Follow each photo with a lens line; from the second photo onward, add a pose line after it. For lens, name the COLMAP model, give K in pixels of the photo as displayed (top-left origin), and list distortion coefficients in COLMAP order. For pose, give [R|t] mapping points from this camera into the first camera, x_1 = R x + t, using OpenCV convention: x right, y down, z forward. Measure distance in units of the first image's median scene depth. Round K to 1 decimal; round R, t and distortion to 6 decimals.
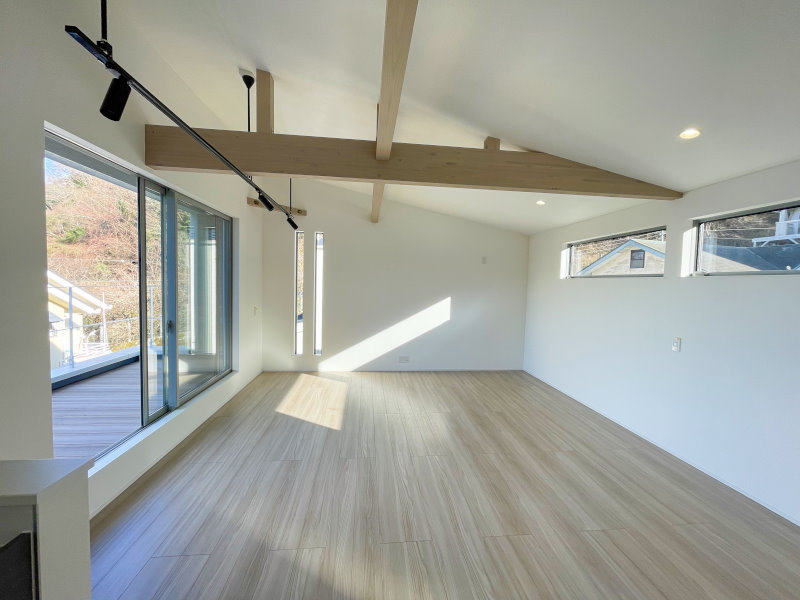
lens RADIAL K [[322.8, 0, 400.9], [0, 322.8, 297.2], [0, 0, 1]] dist [-0.002245, -0.000633]
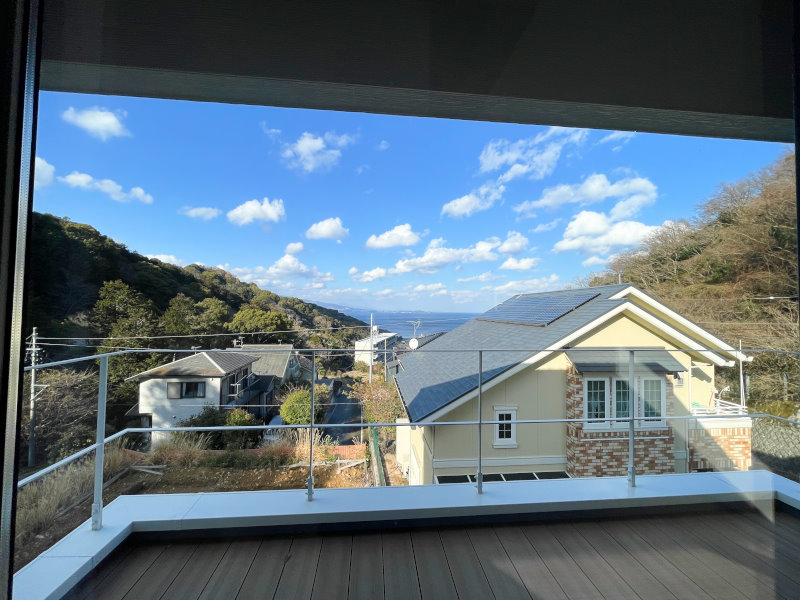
lens RADIAL K [[322.8, 0, 404.2], [0, 322.8, 299.7], [0, 0, 1]] dist [-0.002245, -0.000633]
pose [[-0.005073, -0.055402, -0.998451, -0.333361], [-0.057391, 0.996834, -0.055021, -0.060264], [0.998339, 0.057023, -0.008237, 0.474000]]
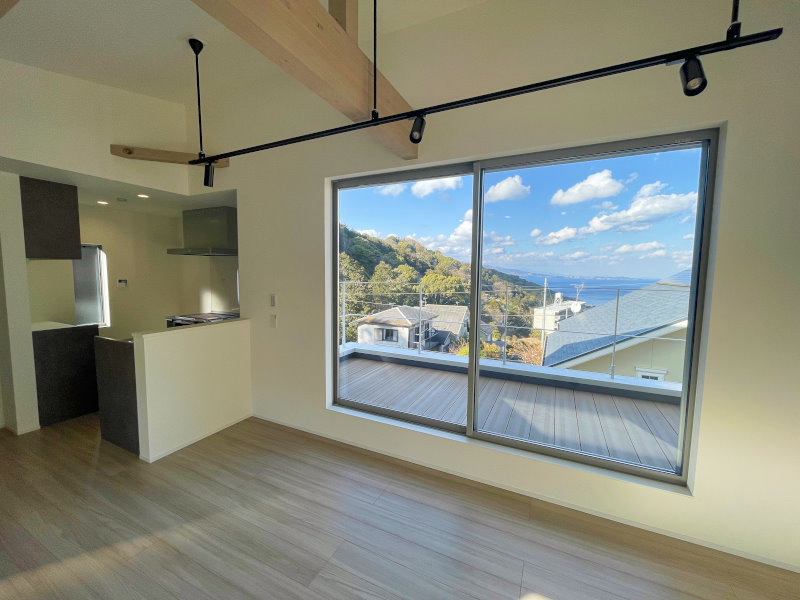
lens RADIAL K [[322.8, 0, 402.8], [0, 322.8, 300.8], [0, 0, 1]] dist [-0.002245, -0.000633]
pose [[-0.522808, 0.043251, -0.851352, 0.039649], [-0.062074, 0.994129, 0.088623, -0.034386], [0.850187, 0.099179, -0.517054, 0.795474]]
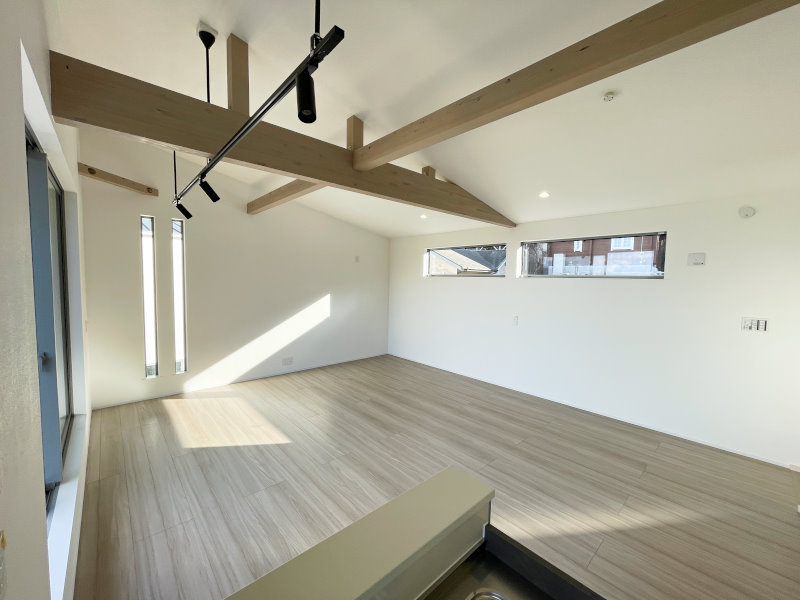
lens RADIAL K [[322.8, 0, 402.5], [0, 322.8, 299.6], [0, 0, 1]] dist [-0.002245, -0.000633]
pose [[0.804018, -0.050912, 0.592422, -0.320970], [0.029743, 0.998524, 0.045446, -0.027475], [-0.593861, -0.018919, 0.804345, 0.034551]]
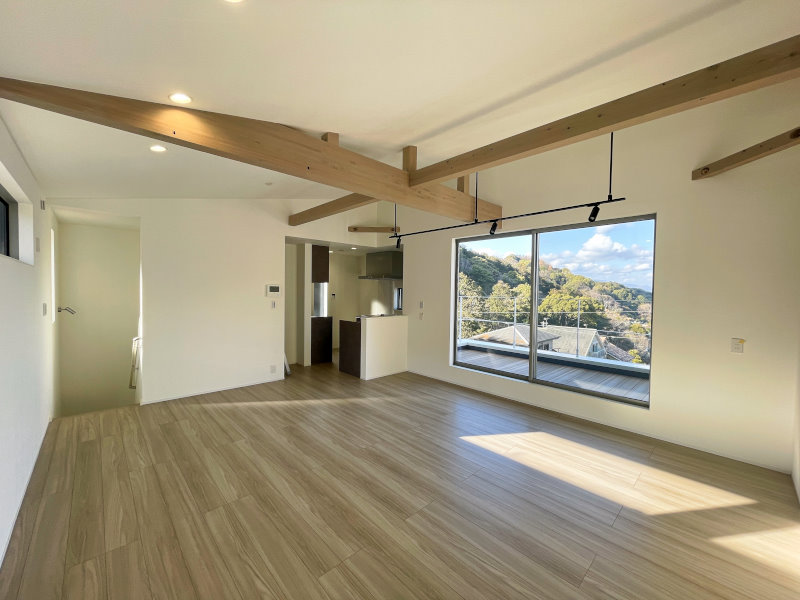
lens RADIAL K [[322.8, 0, 404.5], [0, 322.8, 297.0], [0, 0, 1]] dist [-0.002245, -0.000633]
pose [[-0.785669, -0.023622, -0.618196, 0.402077], [-0.060628, 0.997401, 0.038942, -0.031149], [0.615669, 0.068075, -0.785059, 1.121739]]
